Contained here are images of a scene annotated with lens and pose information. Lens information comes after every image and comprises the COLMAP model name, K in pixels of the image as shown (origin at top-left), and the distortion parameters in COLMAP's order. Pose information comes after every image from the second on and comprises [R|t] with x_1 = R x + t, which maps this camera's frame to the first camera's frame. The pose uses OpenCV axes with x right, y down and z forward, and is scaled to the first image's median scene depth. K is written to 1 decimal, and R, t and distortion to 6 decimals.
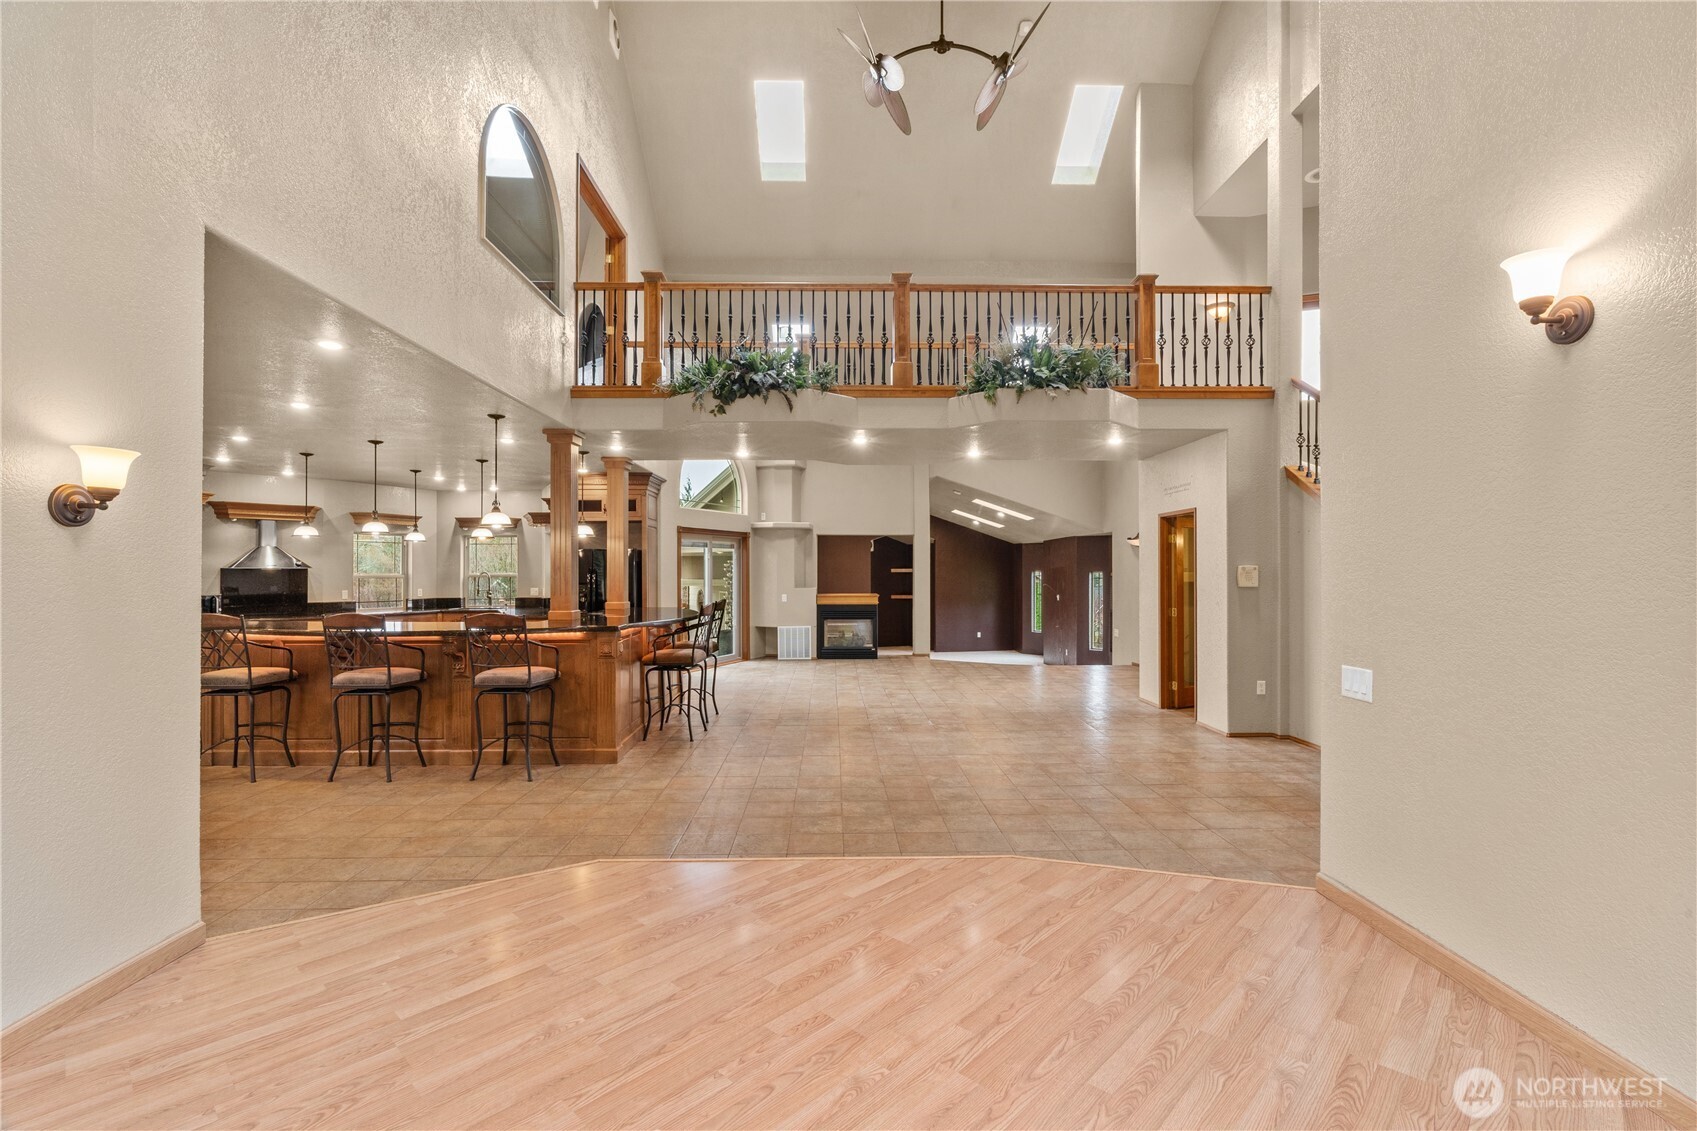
lens RADIAL K [[779.4, 0, 865.7], [0, 779.4, 579.6], [0, 0, 1]] dist [-0.001925, -0.000161]
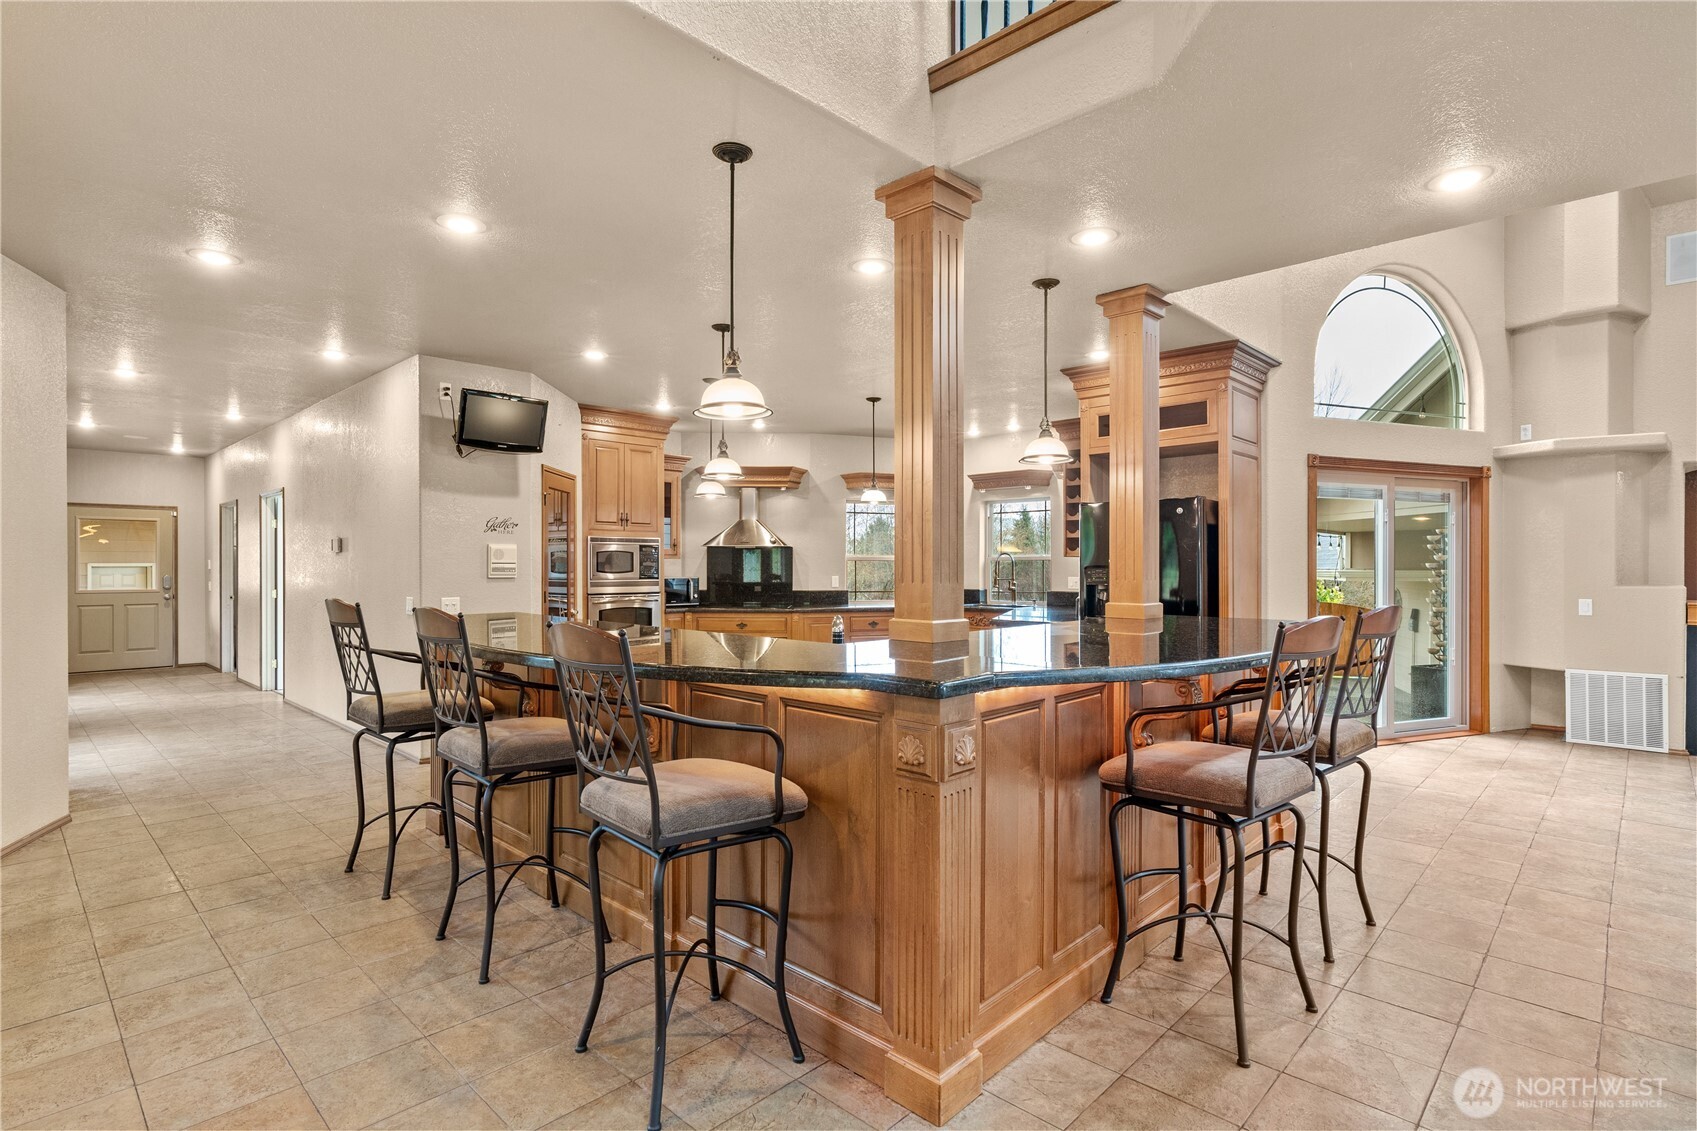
lens RADIAL K [[836.2, 0, 848.5], [0, 836.2, 565.5], [0, 0, 1]] dist [-0.001181, -0.001082]
pose [[0.691463, 0.001558, -0.722410, -0.050905], [-0.011022, 0.999904, -0.008393, 0.008544], [0.722328, 0.013766, 0.691414, 0.362923]]
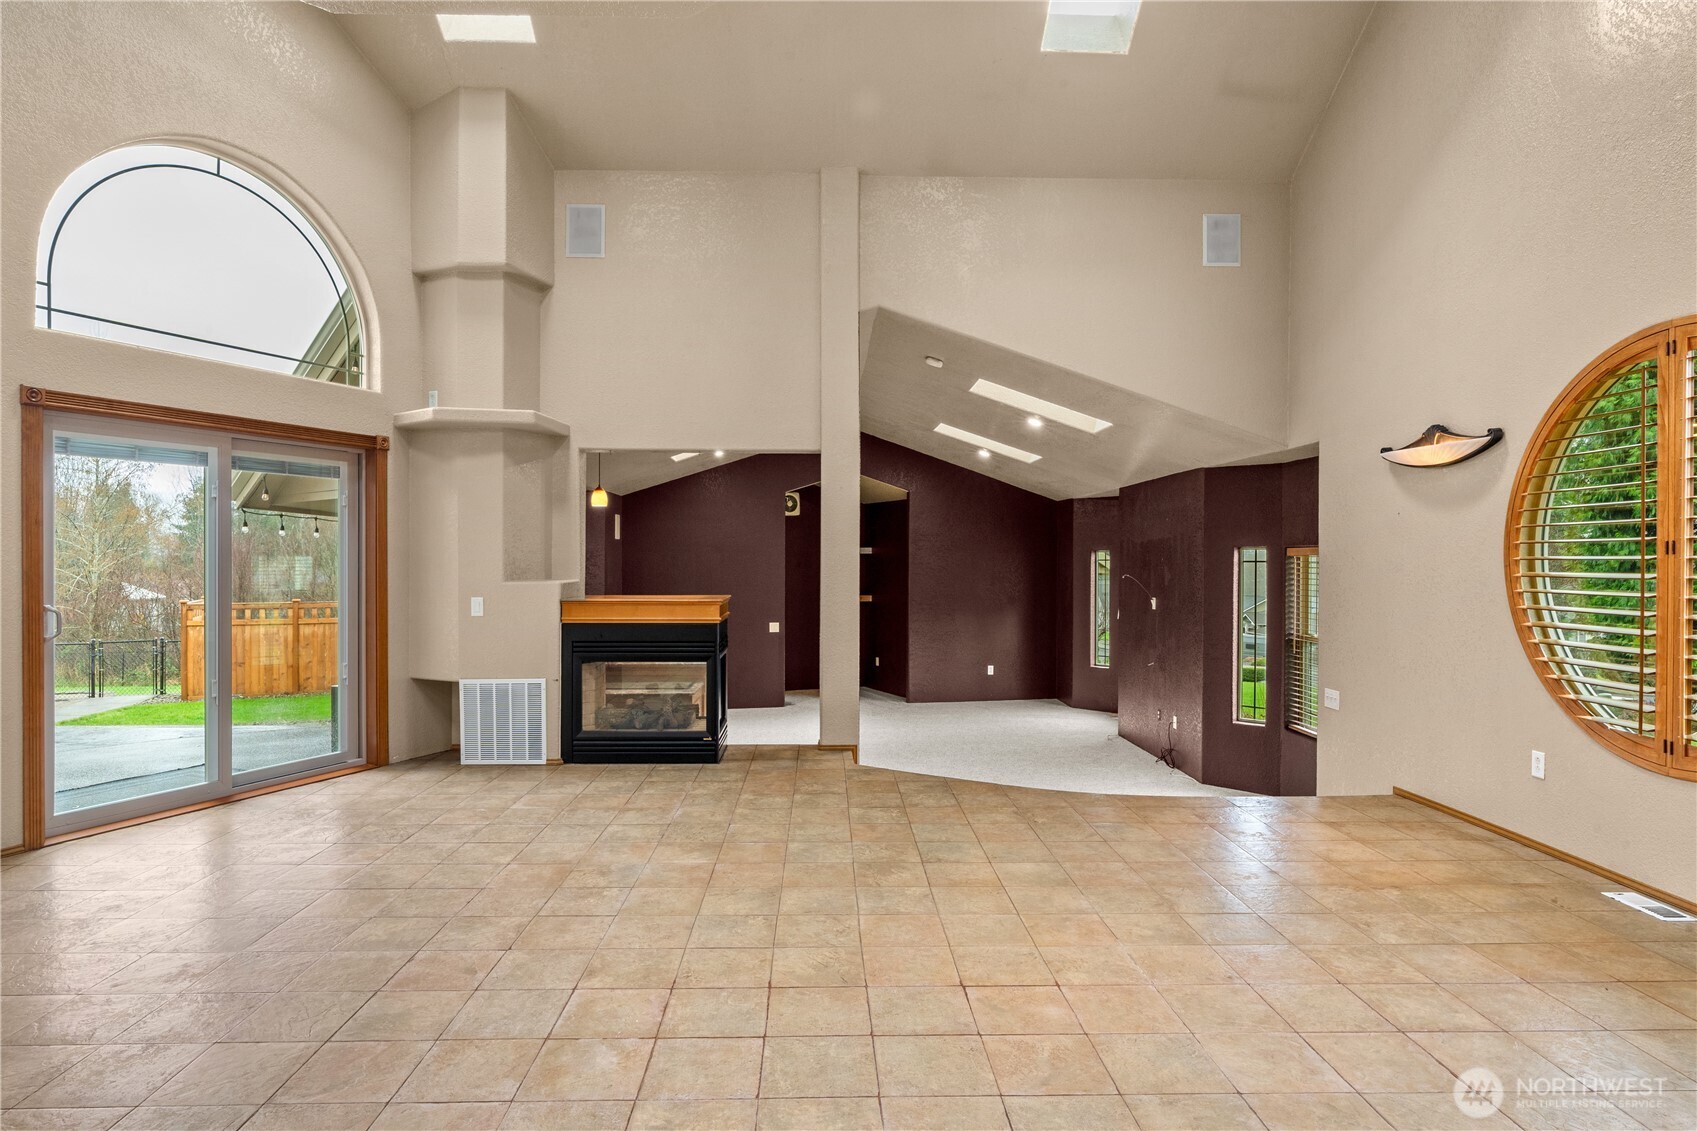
lens RADIAL K [[953.8, 0, 848.5], [0, 953.8, 565.5], [0, 0, 1]] dist [-0.002162, -0.000406]
pose [[0.999902, 0.003058, -0.013694, 0.086662], [-0.003161, 0.999967, -0.007499, 0.006233], [0.013670, 0.007541, 0.999878, 0.528603]]
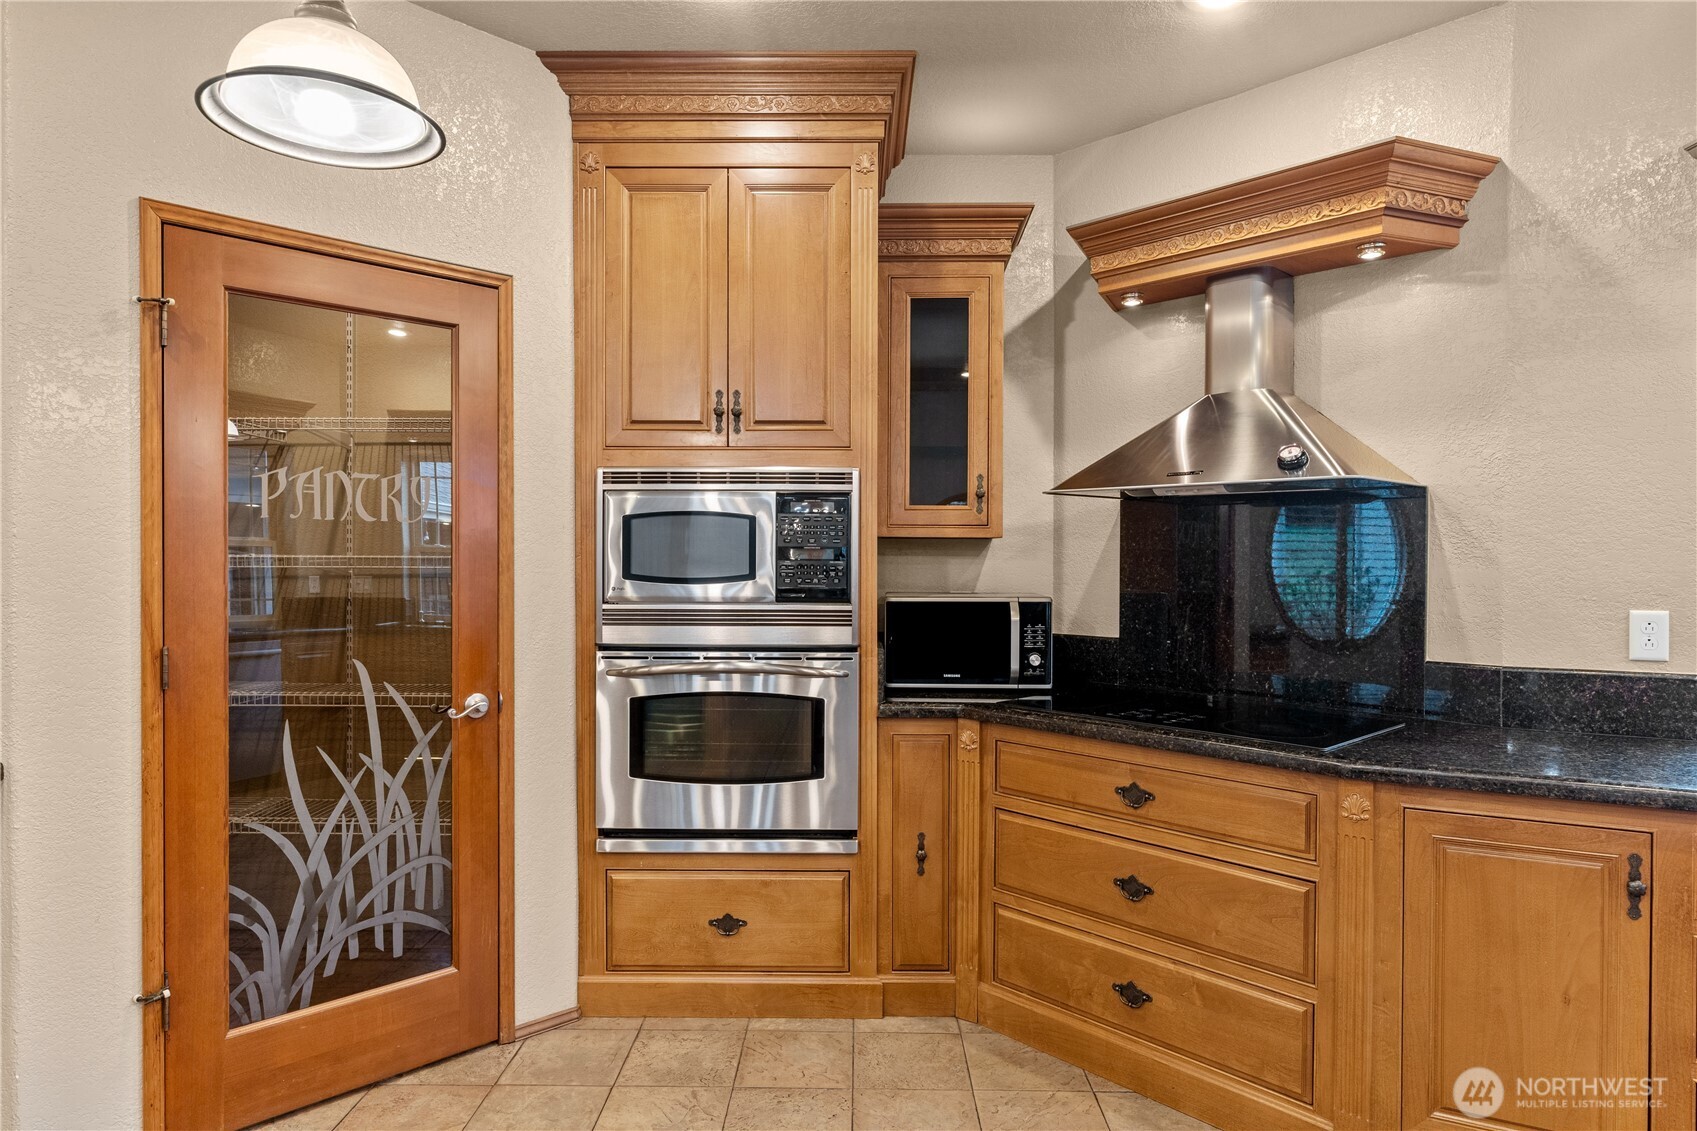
lens RADIAL K [[1023.6, 0, 848.5], [0, 1023.6, 565.5], [0, 0, 1]] dist [-0.001290, -0.000967]
pose [[-0.059969, 0.010801, -0.998142, -0.359941], [-0.017109, 0.999783, 0.011846, 0.003747], [0.998054, 0.017788, -0.059772, 0.694868]]
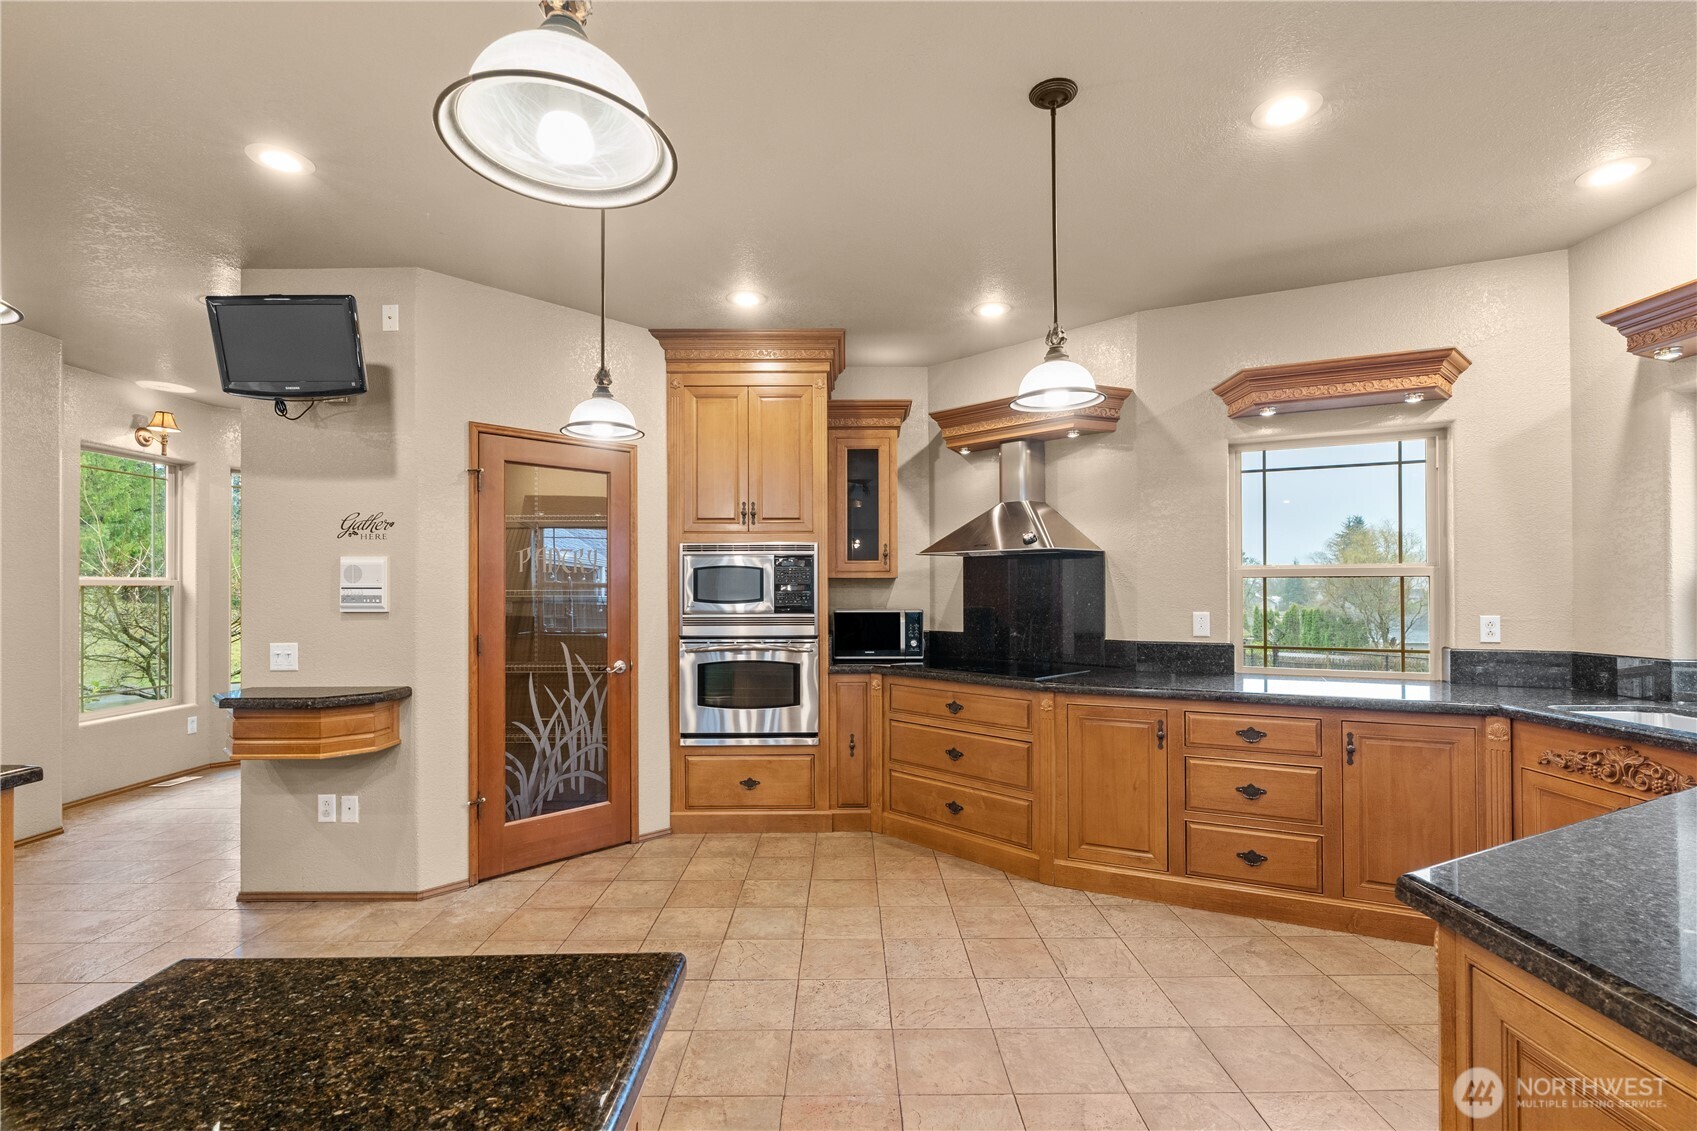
lens RADIAL K [[779.4, 0, 865.7], [0, 779.4, 579.6], [0, 0, 1]] dist [-0.001925, -0.000161]
pose [[-0.025934, -0.010064, -0.999613, -0.259452], [-0.009514, 0.999907, -0.009820, 0.003578], [0.999618, 0.009256, -0.026027, 0.711947]]
